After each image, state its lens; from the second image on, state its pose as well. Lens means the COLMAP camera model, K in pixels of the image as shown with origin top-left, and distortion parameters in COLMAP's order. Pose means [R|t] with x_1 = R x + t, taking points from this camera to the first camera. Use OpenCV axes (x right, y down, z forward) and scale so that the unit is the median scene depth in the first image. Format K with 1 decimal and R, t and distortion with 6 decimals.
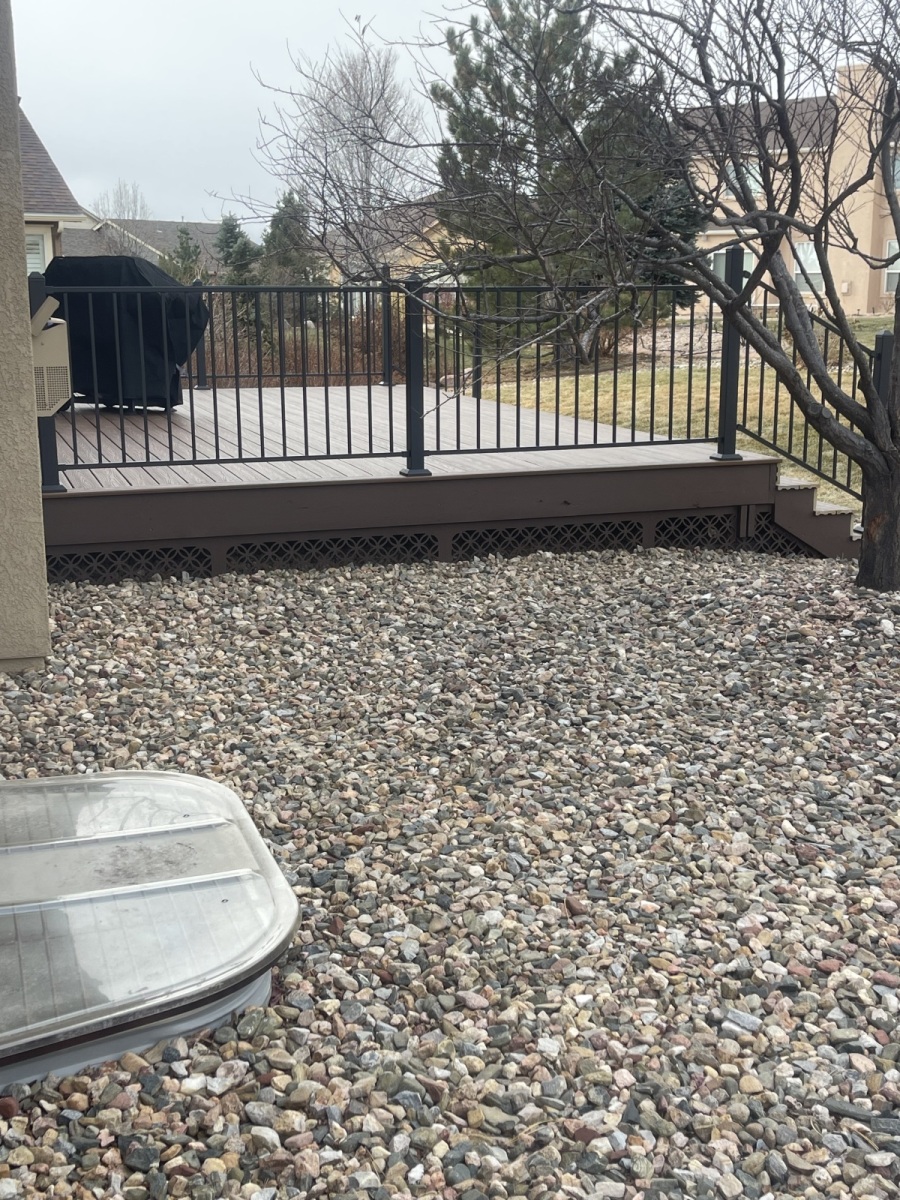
lens RADIAL K [[1459.4, 0, 447.8], [0, 1459.4, 599.3], [0, 0, 1]] dist [0.075068, 0.000000]
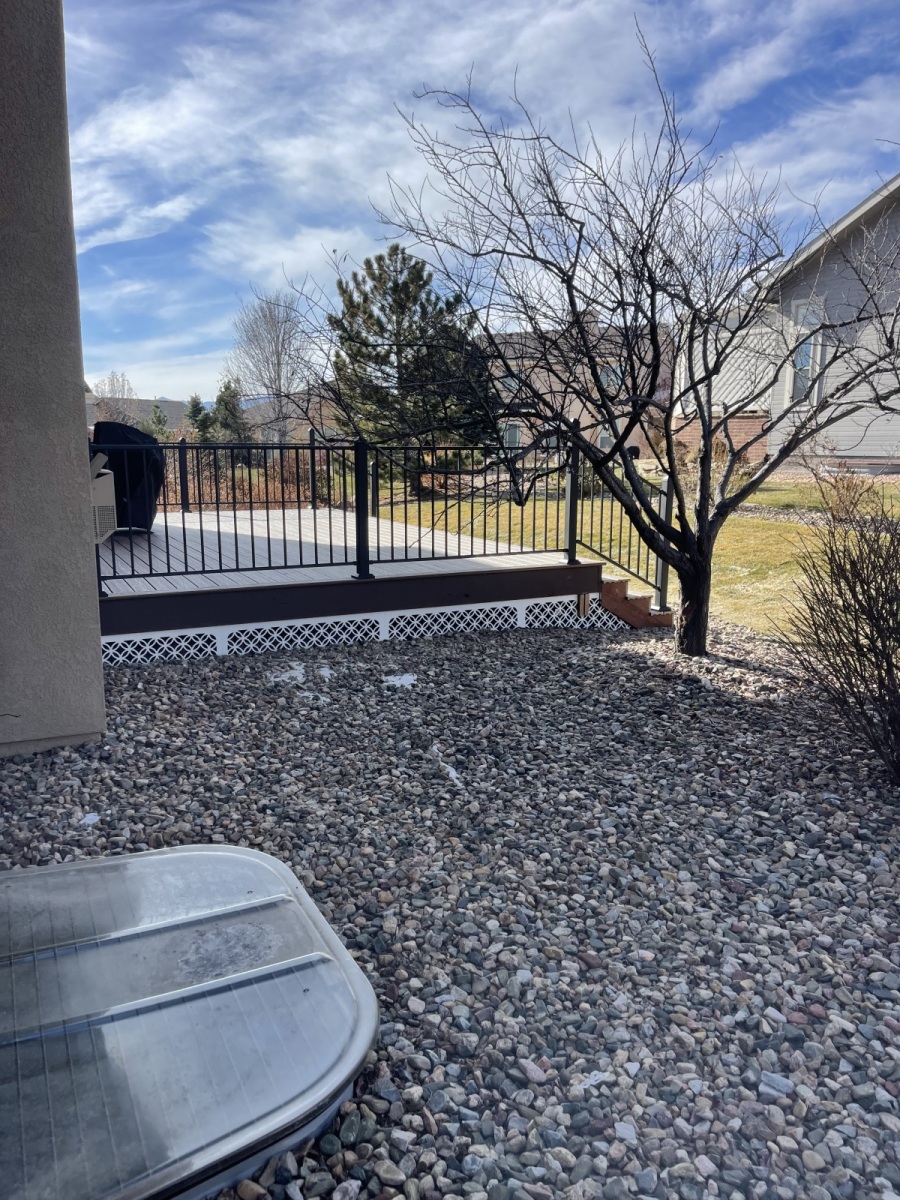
lens RADIAL K [[902.1, 0, 449.3], [0, 902.1, 610.6], [0, 0, 1]] dist [0.060666, -0.077390]
pose [[0.990551, -0.018537, 0.135889, -0.090961], [0.022150, 0.999439, -0.025122, -0.046077], [-0.135347, 0.027894, 0.990405, 0.194658]]
